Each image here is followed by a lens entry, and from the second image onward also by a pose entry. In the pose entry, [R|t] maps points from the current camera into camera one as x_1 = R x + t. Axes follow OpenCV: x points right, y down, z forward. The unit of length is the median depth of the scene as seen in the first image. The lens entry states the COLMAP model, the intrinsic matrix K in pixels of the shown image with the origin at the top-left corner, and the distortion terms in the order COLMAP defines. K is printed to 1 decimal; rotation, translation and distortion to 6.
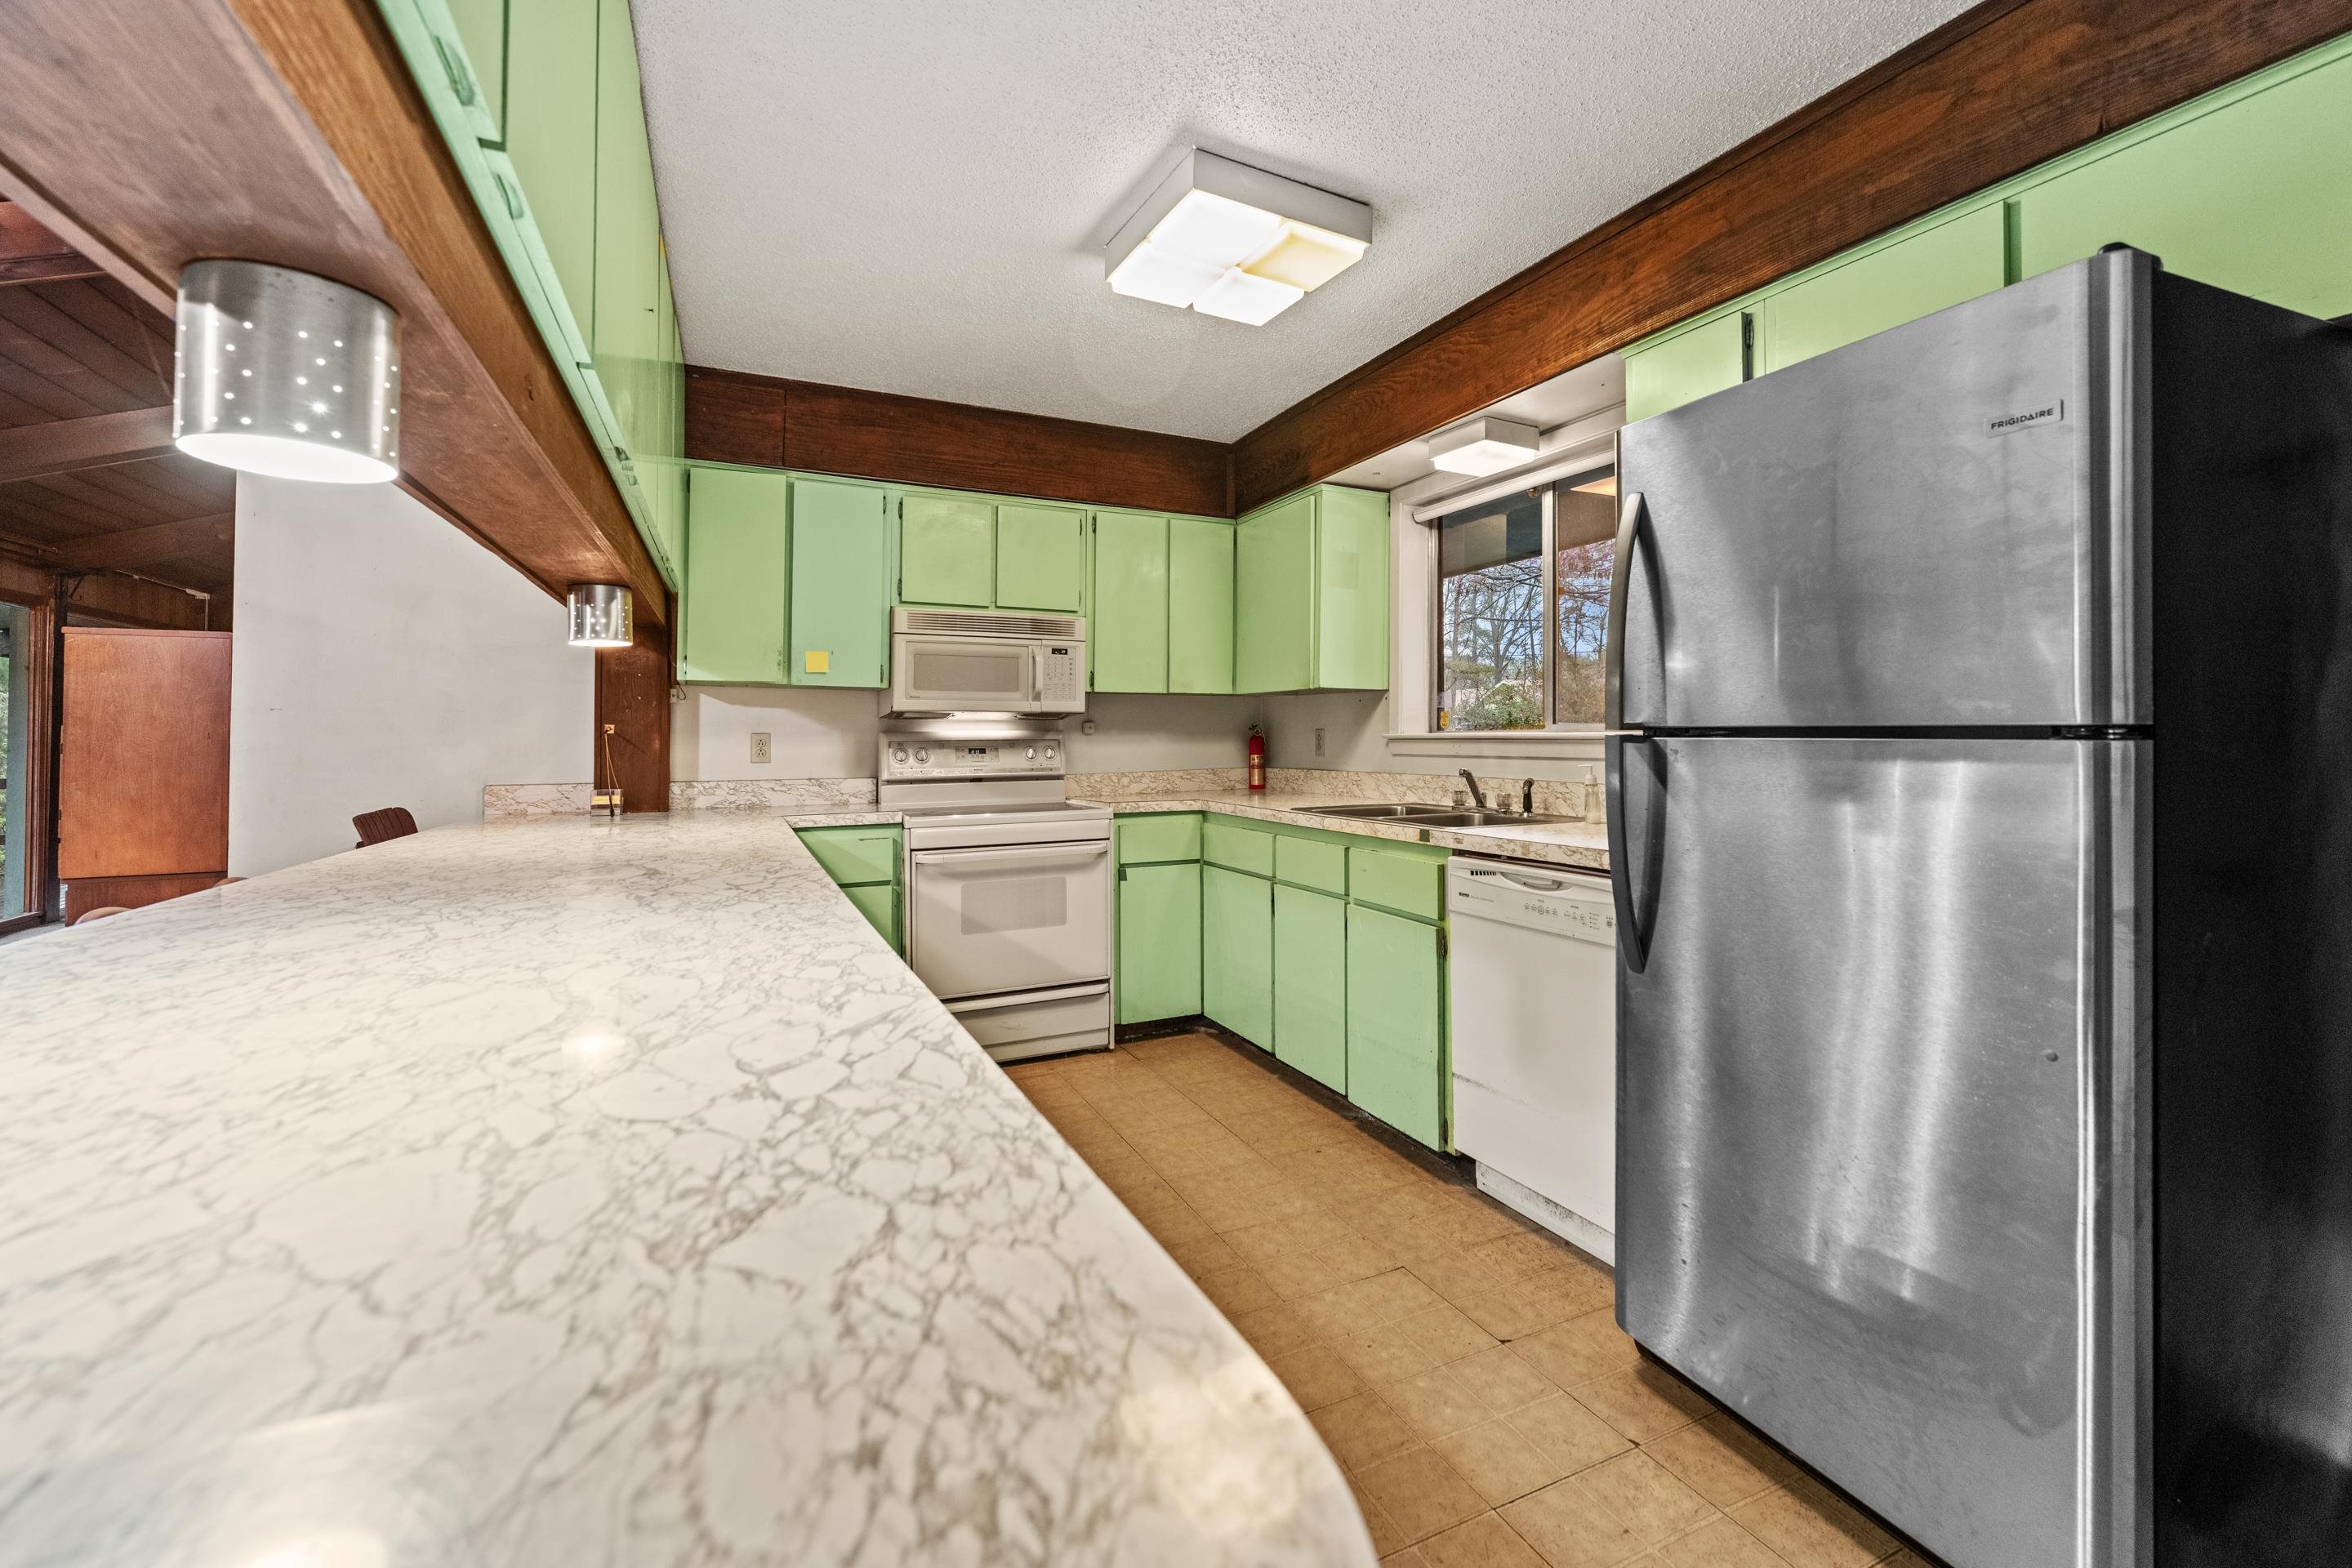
lens RADIAL K [[964.4, 0, 1209.6], [0, 964.4, 730.9], [0, 0, 1]] dist [-0.011847, 0.001386]
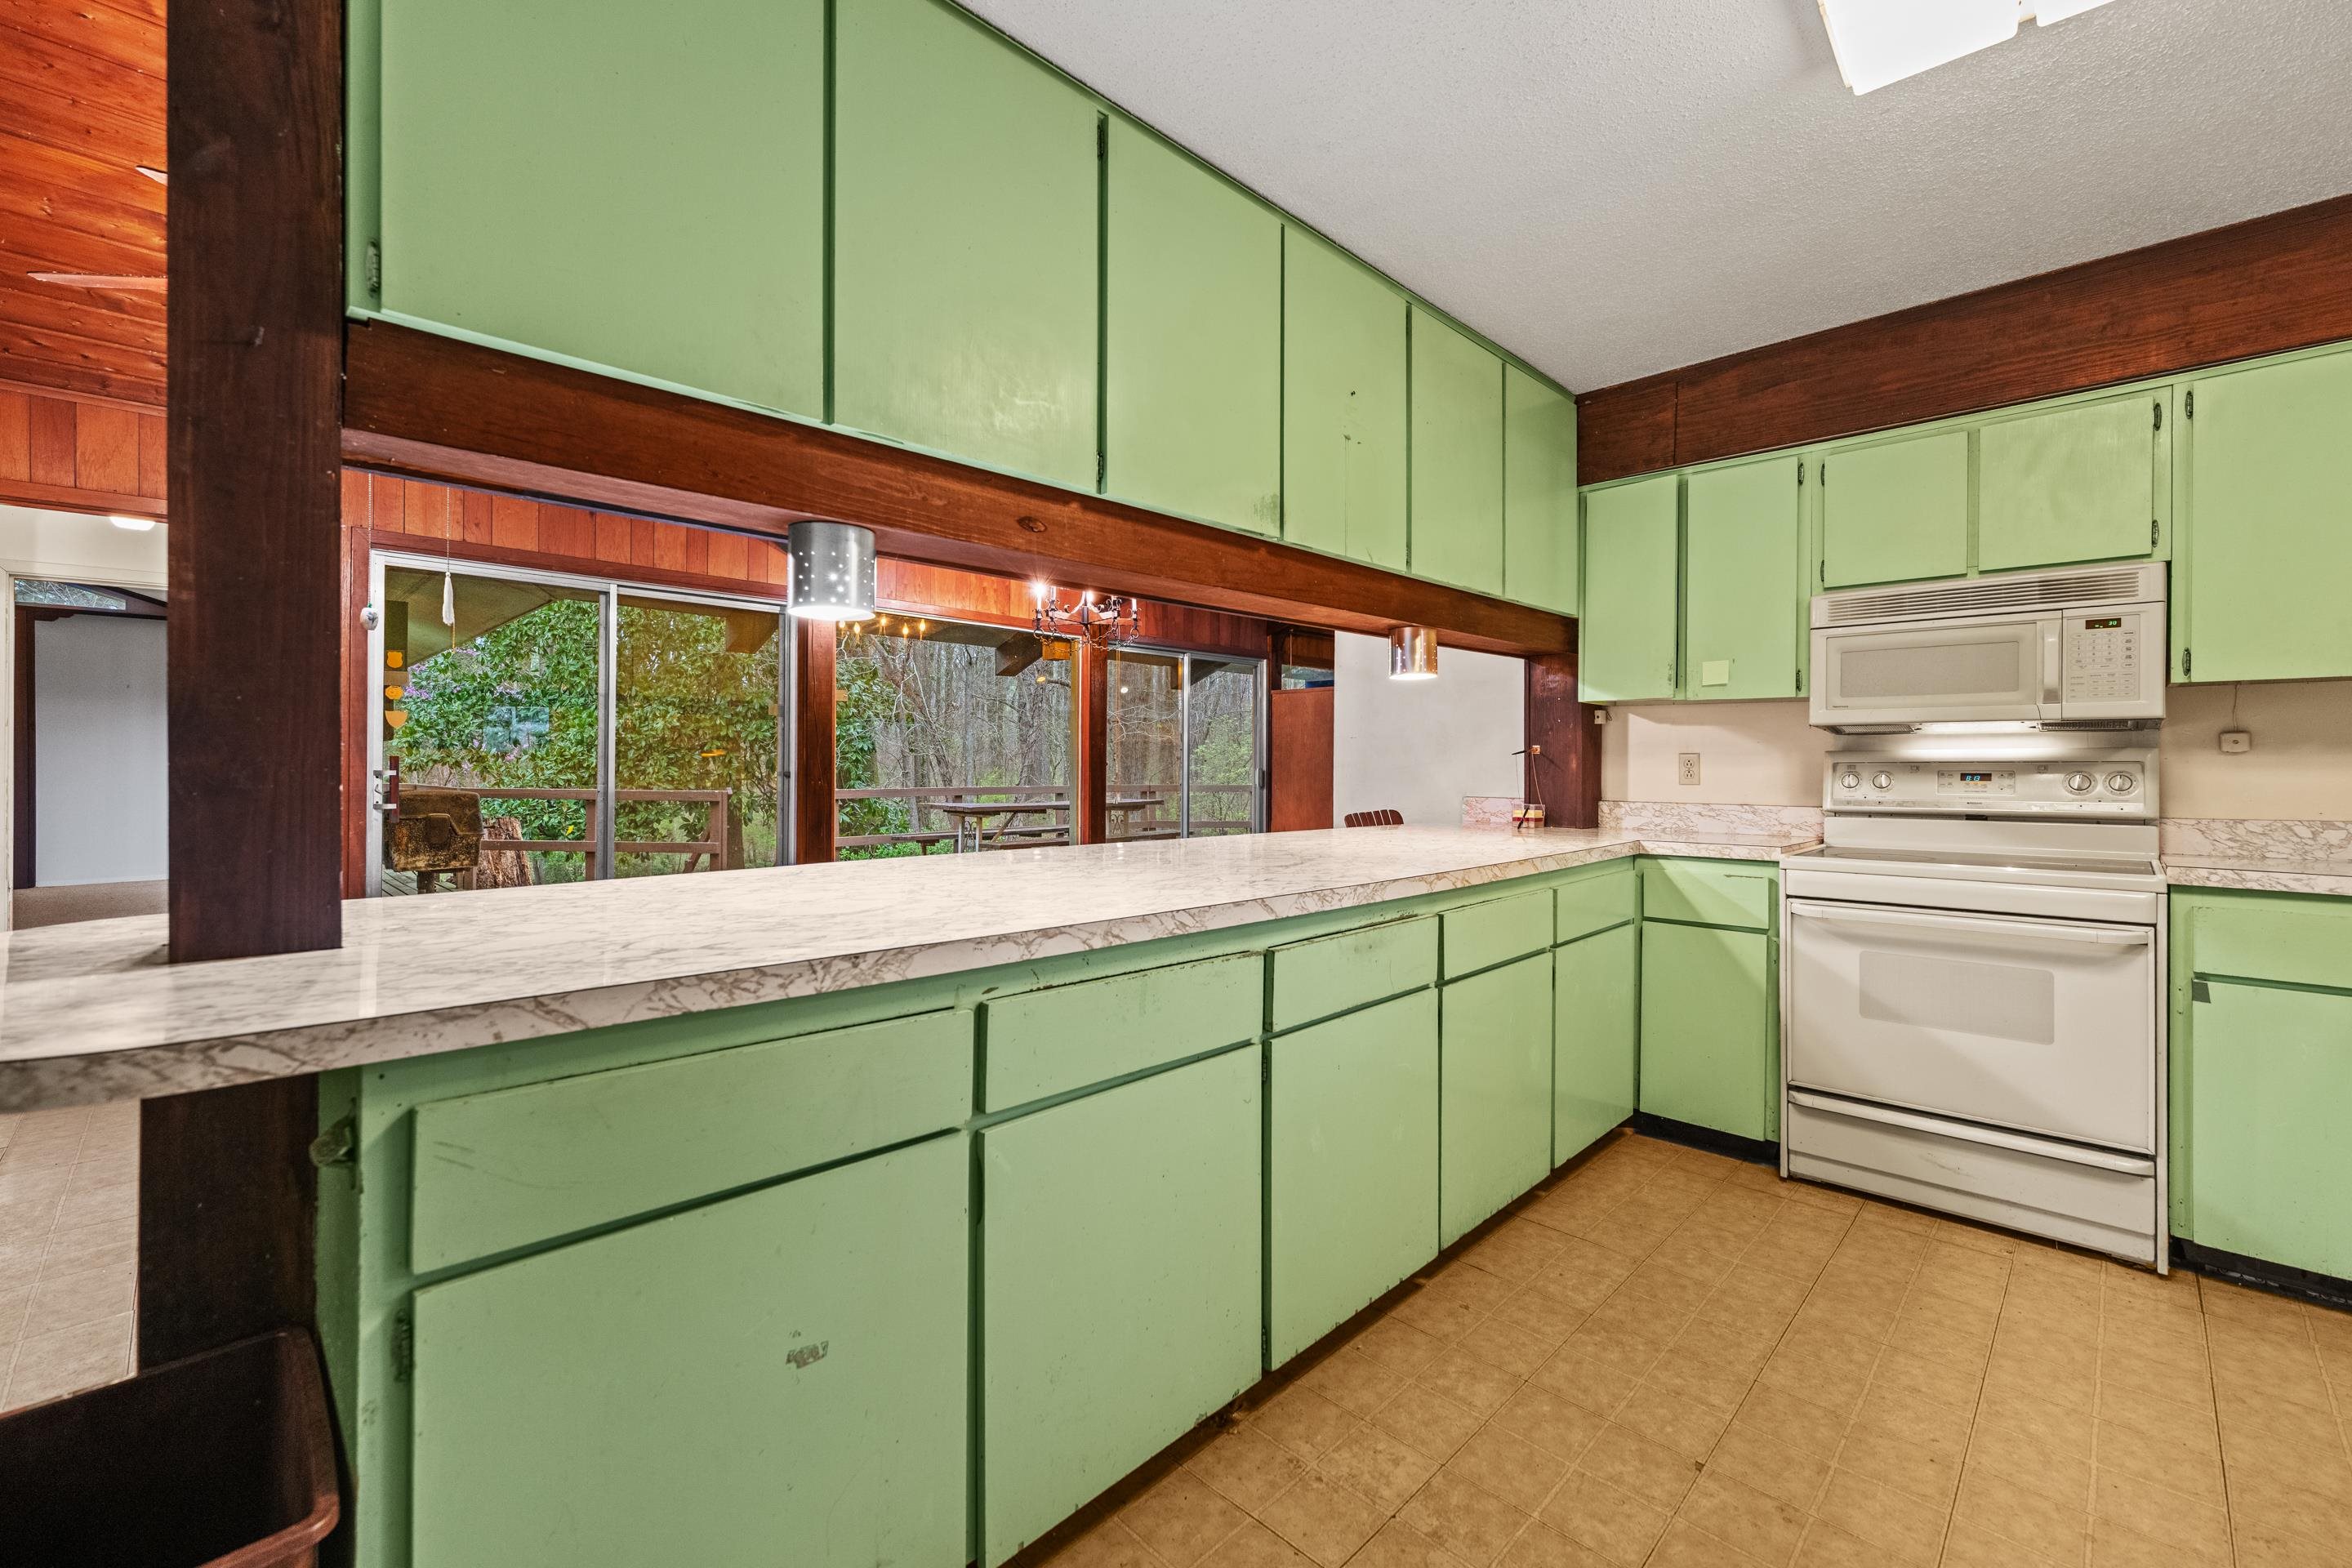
lens RADIAL K [[964.4, 0, 1152.4], [0, 964.4, 764.4], [0, 0, 1]] dist [-0.011847, 0.001386]
pose [[0.319291, 0.006833, -0.947632, 0.260410], [0.003755, 0.999957, 0.008475, 0.003599], [0.947649, -0.006264, 0.319252, 0.213179]]
